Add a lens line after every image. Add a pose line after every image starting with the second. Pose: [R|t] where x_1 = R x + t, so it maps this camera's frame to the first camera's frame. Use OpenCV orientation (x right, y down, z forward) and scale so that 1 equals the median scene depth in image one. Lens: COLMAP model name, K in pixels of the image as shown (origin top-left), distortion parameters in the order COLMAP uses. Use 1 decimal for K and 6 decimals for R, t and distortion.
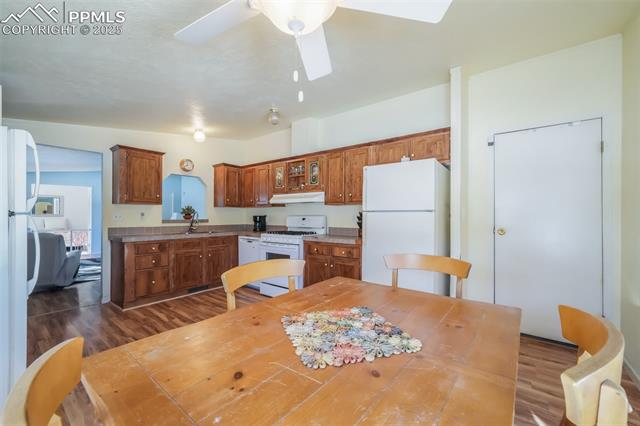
lens RADIAL K [[257.5, 0, 320.4], [0, 257.5, 215.2], [0, 0, 1]] dist [-0.001380, -0.000111]
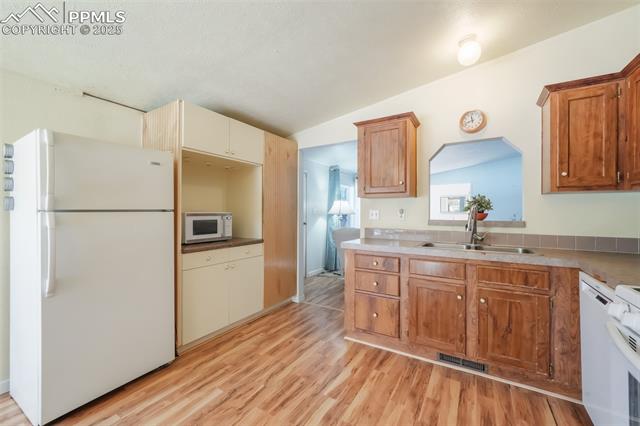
lens RADIAL K [[257.5, 0, 320.2], [0, 257.5, 212.6], [0, 0, 1]] dist [-0.001380, -0.000111]
pose [[0.112078, 0.002964, -0.993695, -0.012851], [0.002577, 0.999991, 0.003273, -0.002974], [0.993696, -0.002927, 0.112070, 0.698574]]
